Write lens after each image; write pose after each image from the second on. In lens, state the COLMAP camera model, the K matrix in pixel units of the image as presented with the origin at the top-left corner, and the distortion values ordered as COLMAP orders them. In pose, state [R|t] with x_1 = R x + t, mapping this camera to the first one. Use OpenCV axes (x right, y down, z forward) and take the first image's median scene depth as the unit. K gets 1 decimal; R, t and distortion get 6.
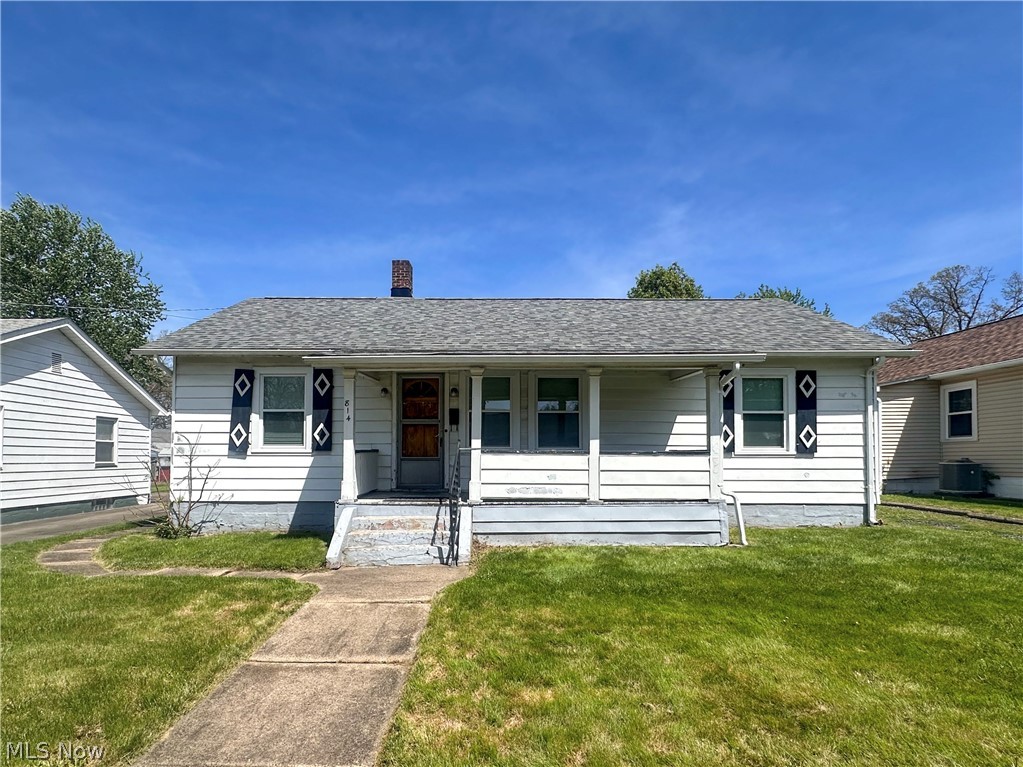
lens RADIAL K [[495.7, 0, 495.4], [0, 495.7, 392.2], [0, 0, 1]] dist [-0.001563, 0.000017]
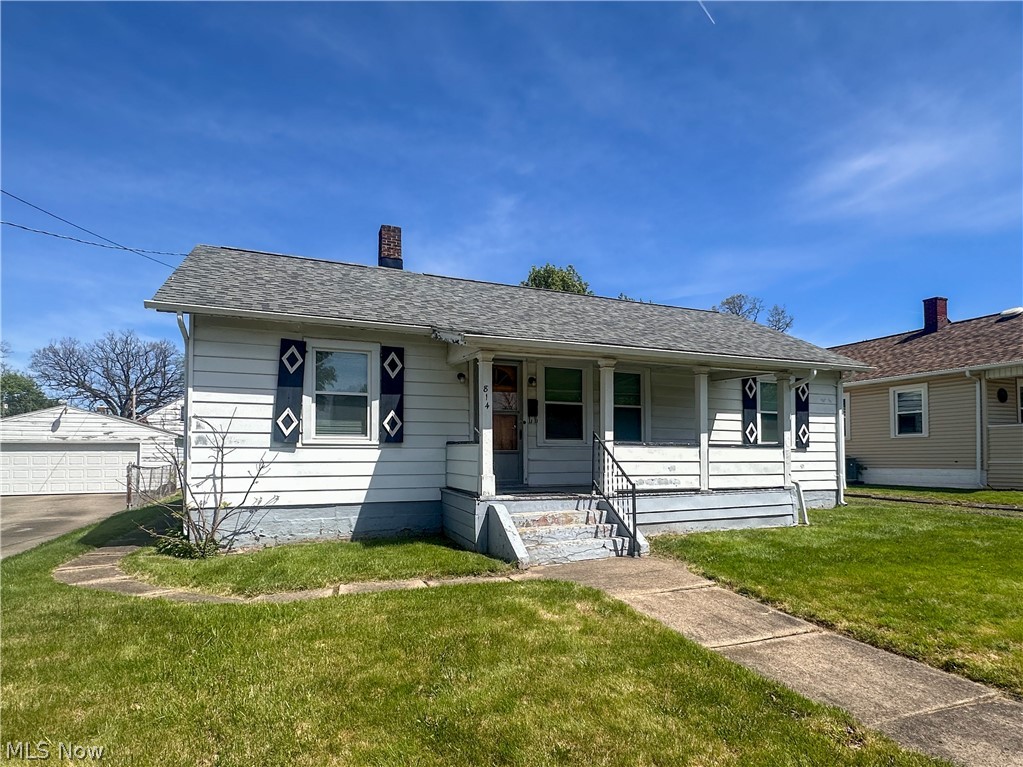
lens RADIAL K [[540.3, 0, 511.5], [0, 540.3, 383.5], [0, 0, 1]] dist [0.000714, -0.000485]
pose [[0.924510, 0.049492, 0.377931, -0.517194], [-0.047617, 0.998763, -0.014311, 0.020181], [-0.378172, -0.004765, 0.925723, 0.061455]]
